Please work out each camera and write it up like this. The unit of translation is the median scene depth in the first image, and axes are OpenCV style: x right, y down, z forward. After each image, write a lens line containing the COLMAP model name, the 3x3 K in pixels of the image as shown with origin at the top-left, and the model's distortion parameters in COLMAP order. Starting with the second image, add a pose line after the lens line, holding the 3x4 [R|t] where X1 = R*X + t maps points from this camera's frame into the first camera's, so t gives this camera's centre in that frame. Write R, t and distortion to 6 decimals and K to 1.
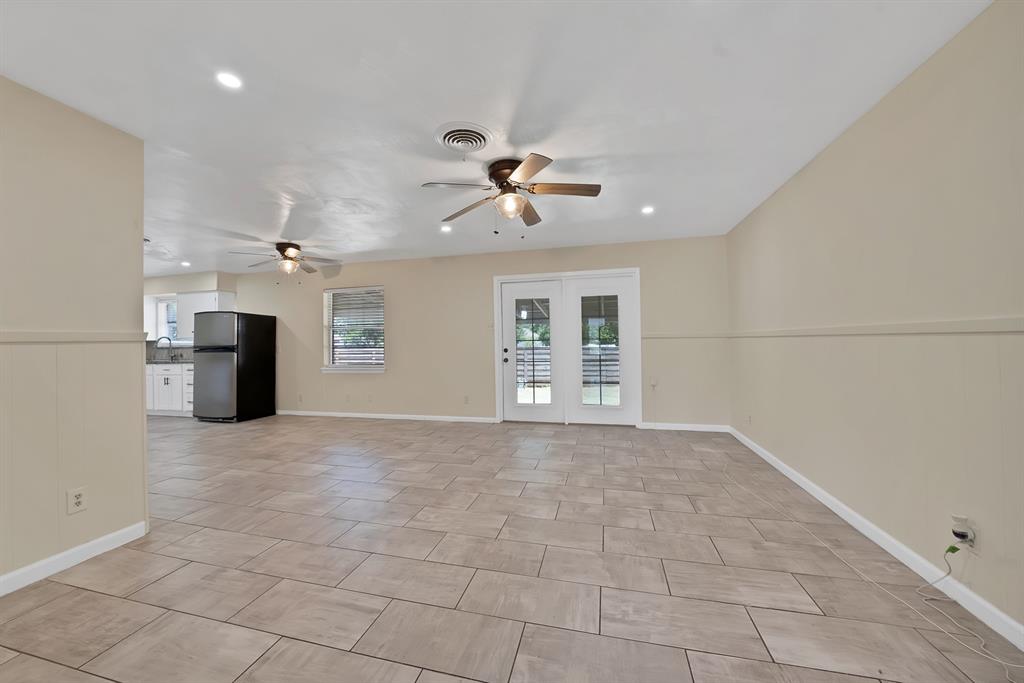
lens RADIAL K [[381.8, 0, 512.0], [0, 381.8, 341.5], [0, 0, 1]] dist [-0.030112, 0.006507]
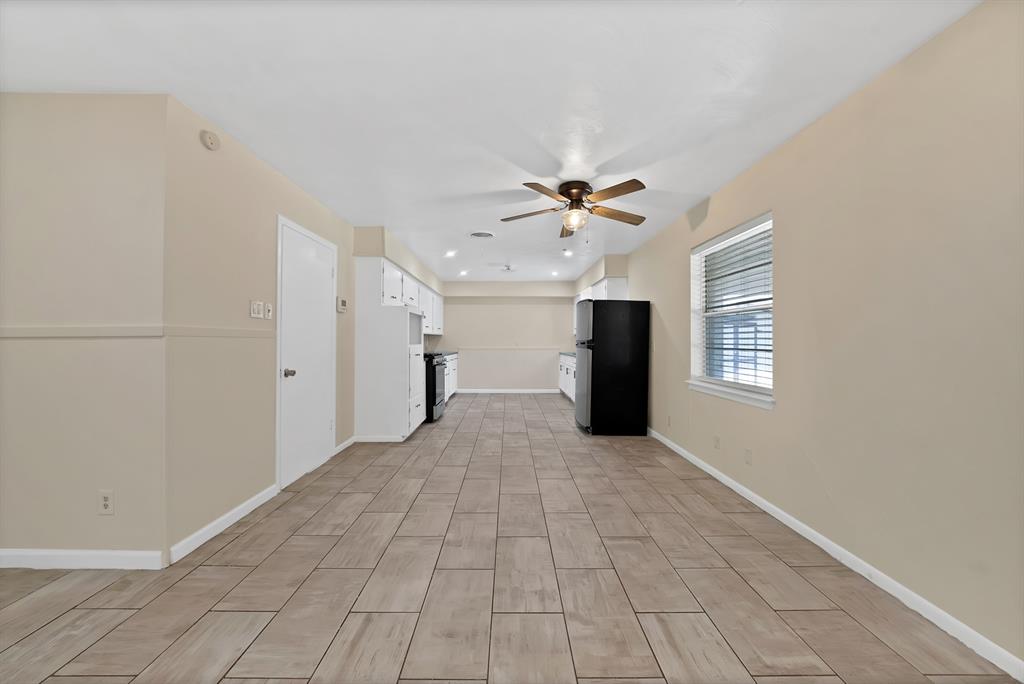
lens RADIAL K [[369.0, 0, 506.4], [0, 369.0, 336.7], [0, 0, 1]] dist [-0.029408, 0.006150]
pose [[0.247036, 0.011303, -0.968940, -0.011663], [-0.005322, 0.999933, 0.010307, -0.005594], [0.968992, 0.002611, 0.247080, 0.726445]]
